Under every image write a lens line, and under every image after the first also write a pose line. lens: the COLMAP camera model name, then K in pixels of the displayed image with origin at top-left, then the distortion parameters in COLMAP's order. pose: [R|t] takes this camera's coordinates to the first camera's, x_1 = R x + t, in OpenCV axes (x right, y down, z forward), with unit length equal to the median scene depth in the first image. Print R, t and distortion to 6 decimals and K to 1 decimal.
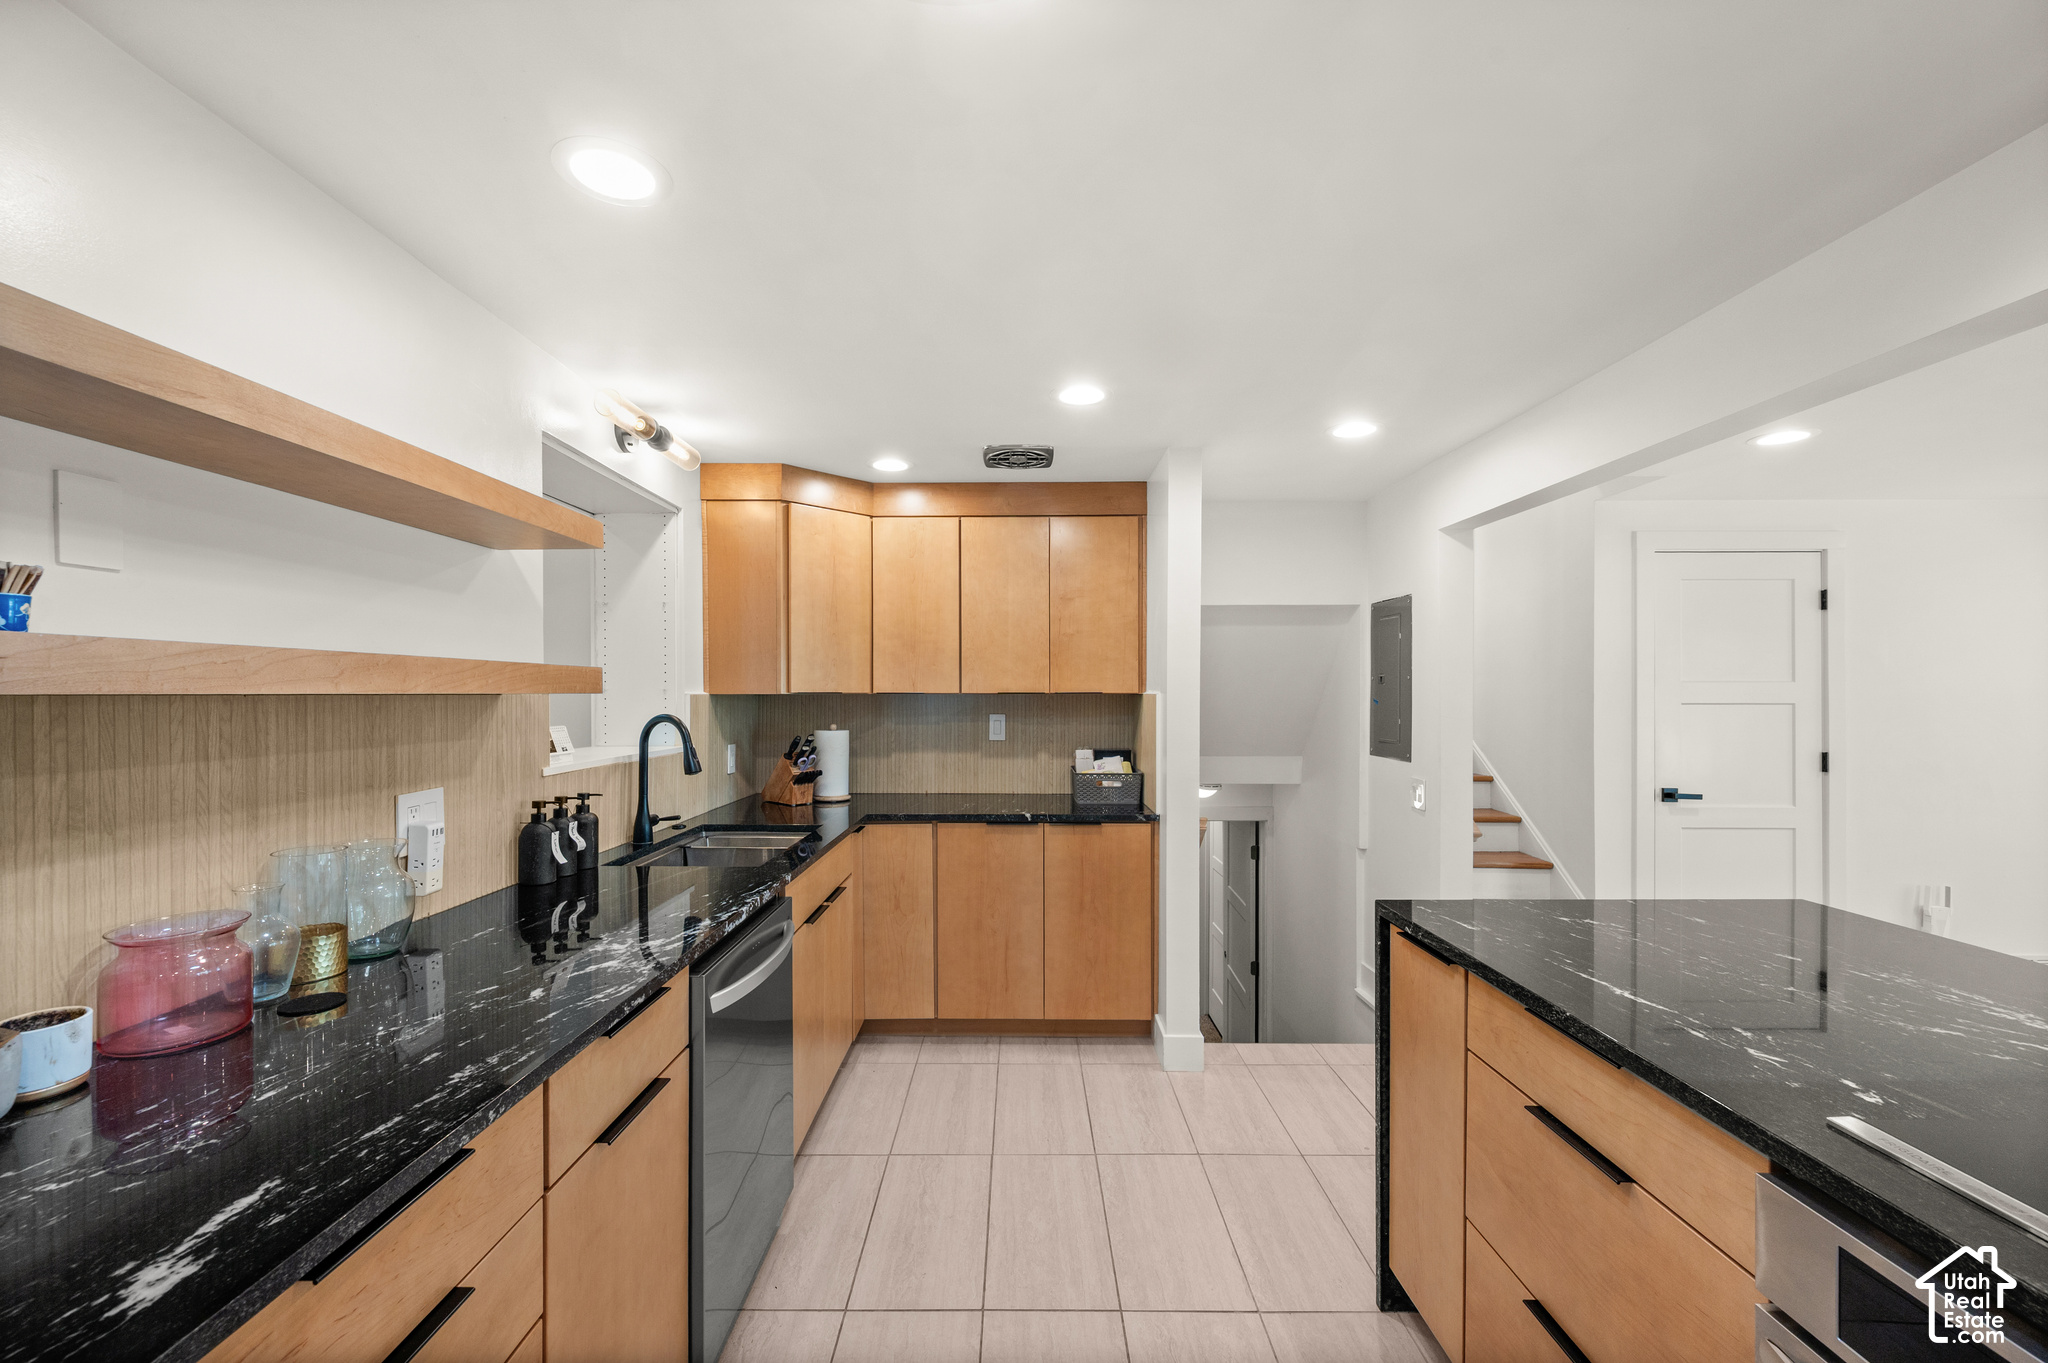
lens RADIAL K [[820.5, 0, 1019.4], [0, 820.5, 697.7], [0, 0, 1]] dist [0.001123, -0.000501]
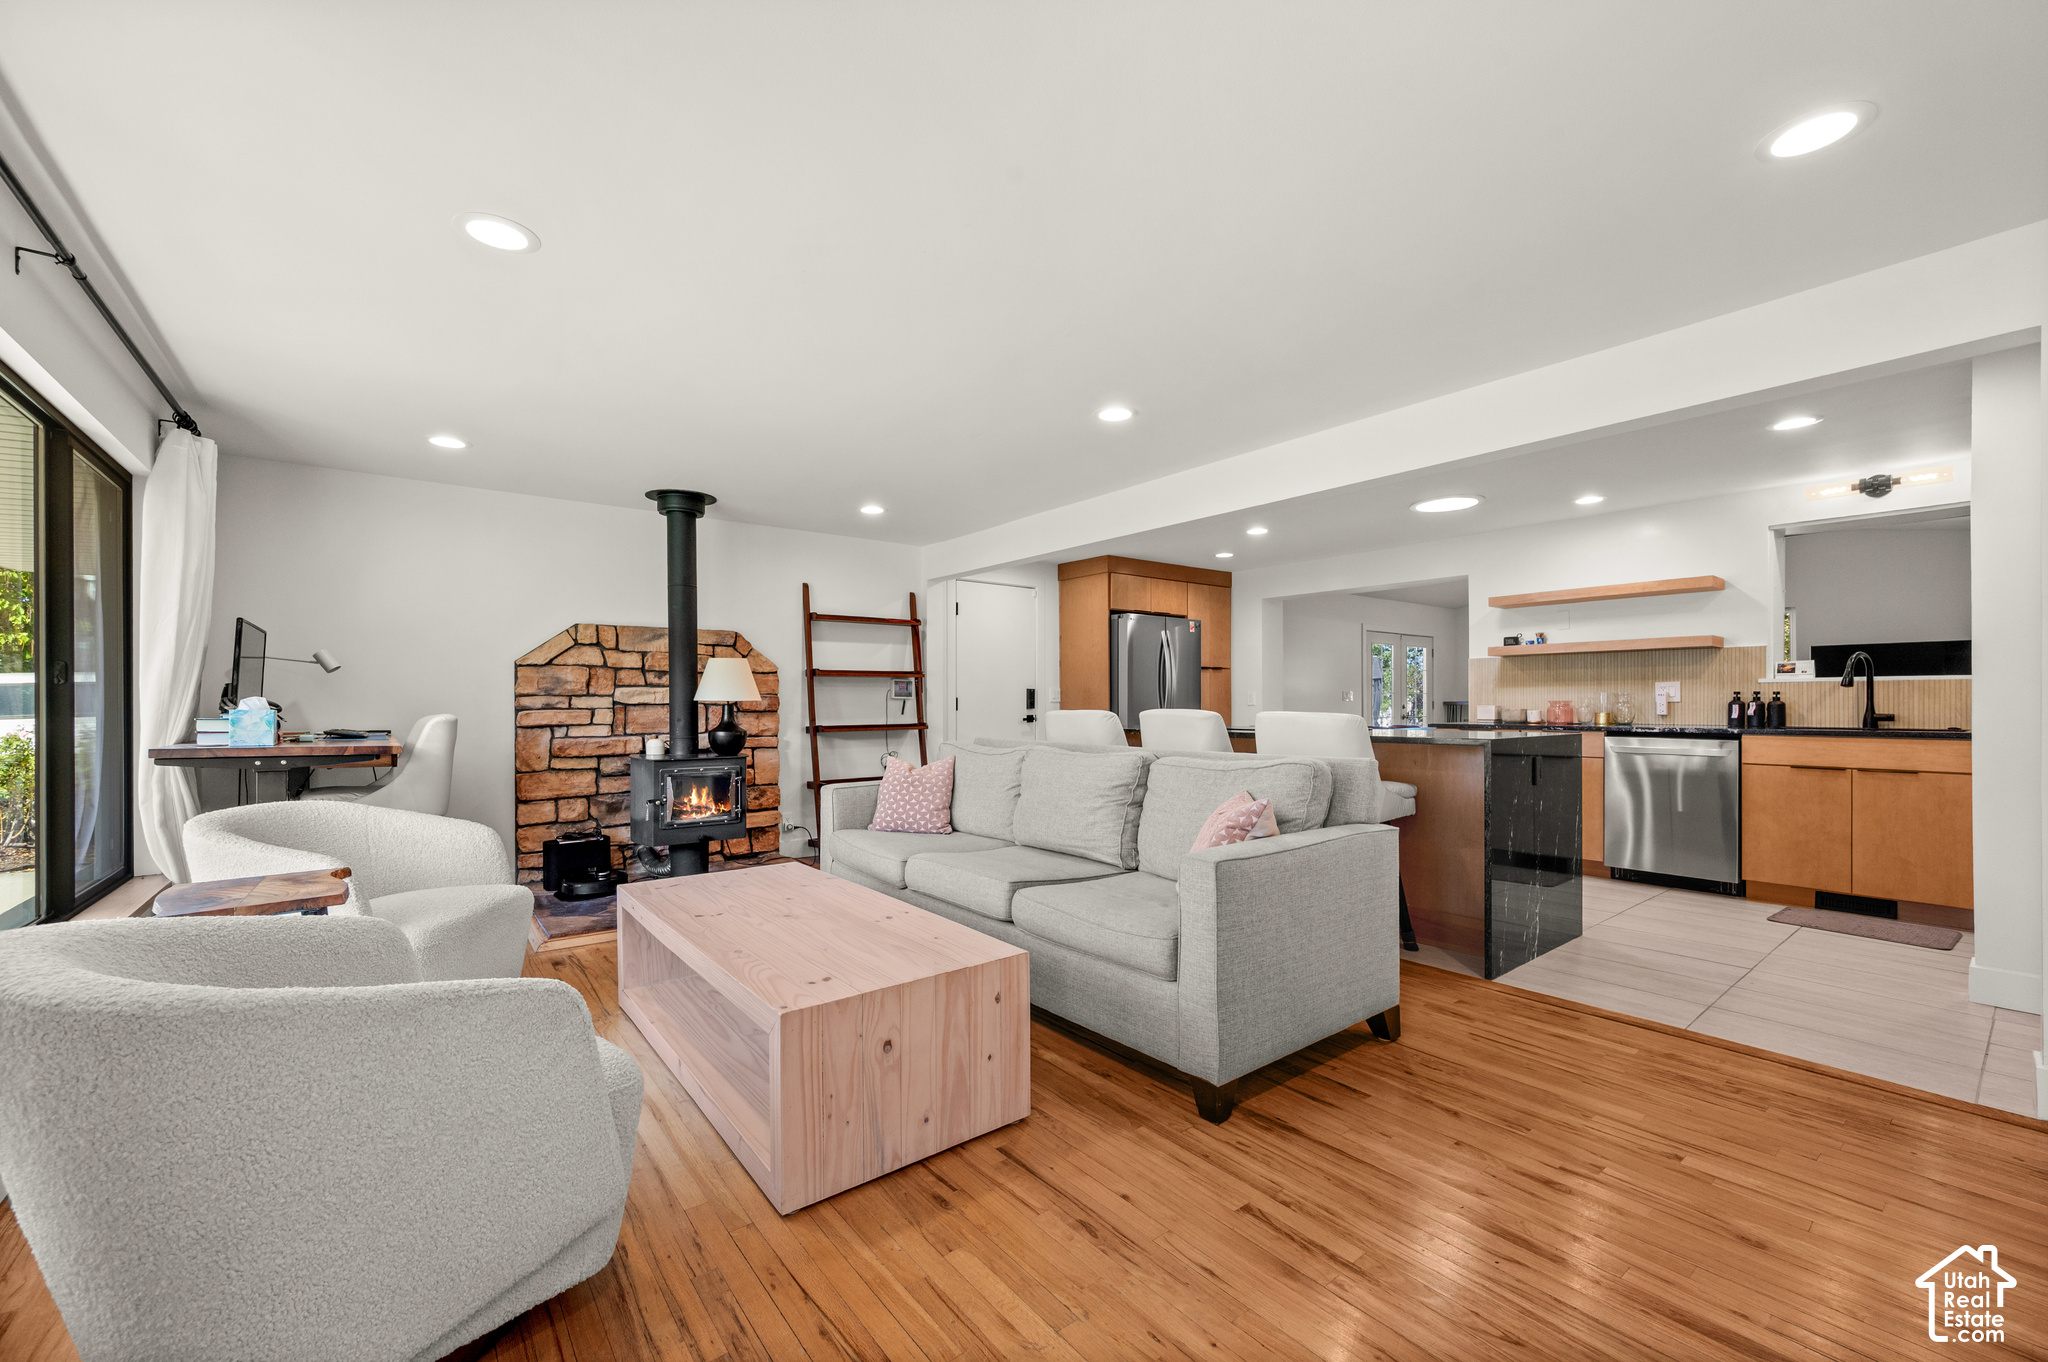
lens RADIAL K [[820.5, 0, 1031.8], [0, 820.5, 704.2], [0, 0, 1]] dist [0.001123, -0.000501]
pose [[-0.777221, 0.004372, -0.629212, 1.821898], [0.000756, 0.999982, 0.006015, 0.106390], [0.629227, 0.004200, -0.777210, 1.136807]]
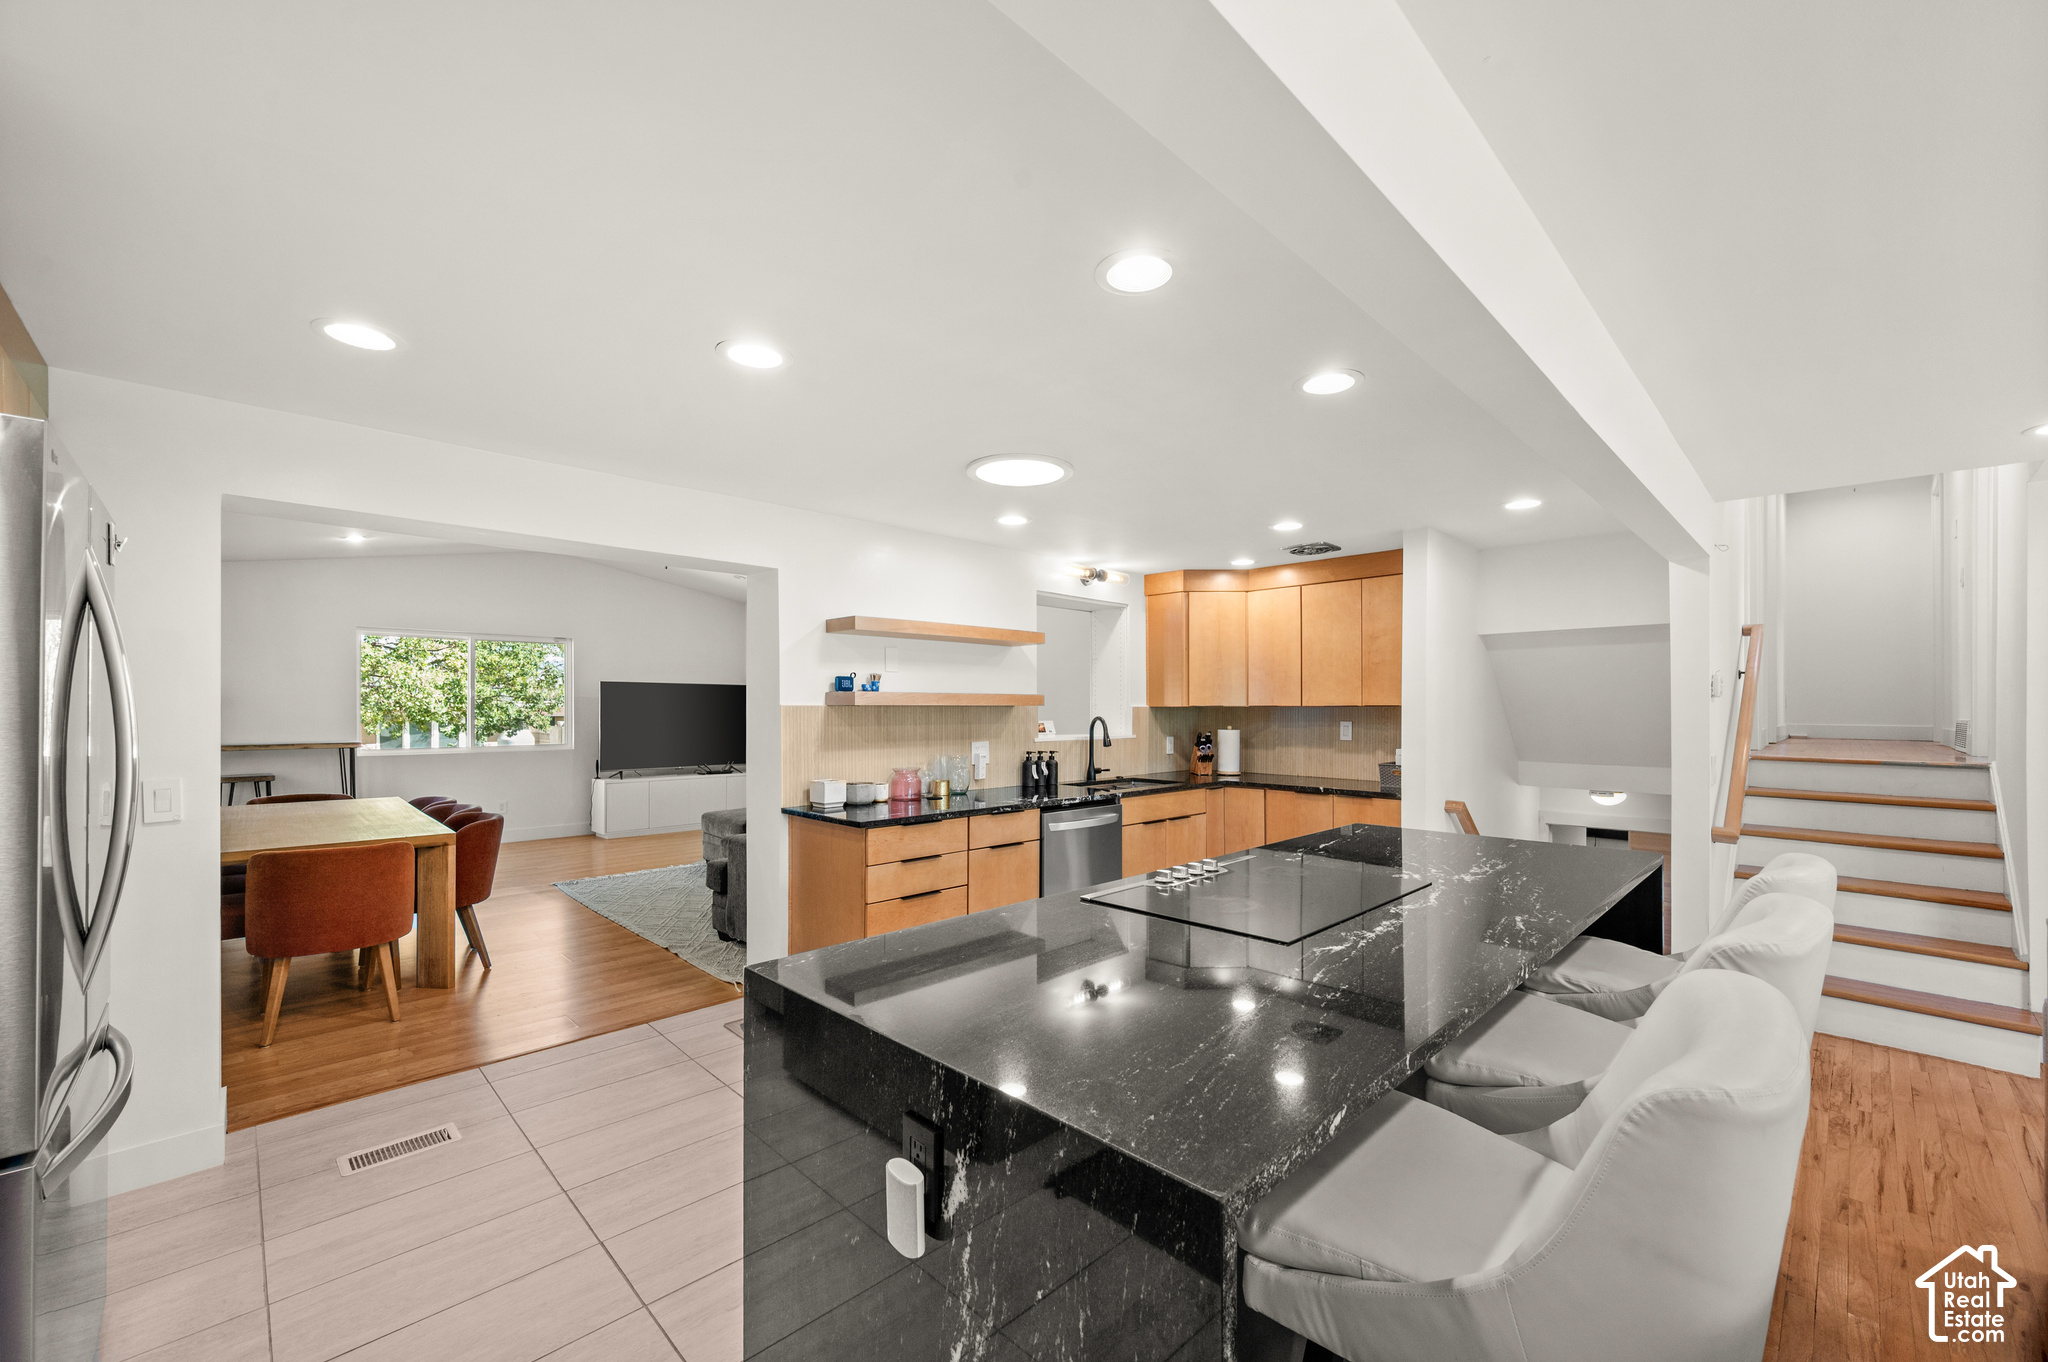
lens RADIAL K [[820.5, 0, 1019.0], [0, 820.5, 702.2], [0, 0, 1]] dist [0.001123, -0.000501]
pose [[0.699988, -0.004934, -0.714138, 0.783796], [-0.004075, 0.999932, -0.010903, 0.007292], [0.714143, 0.010543, 0.699920, -0.487294]]
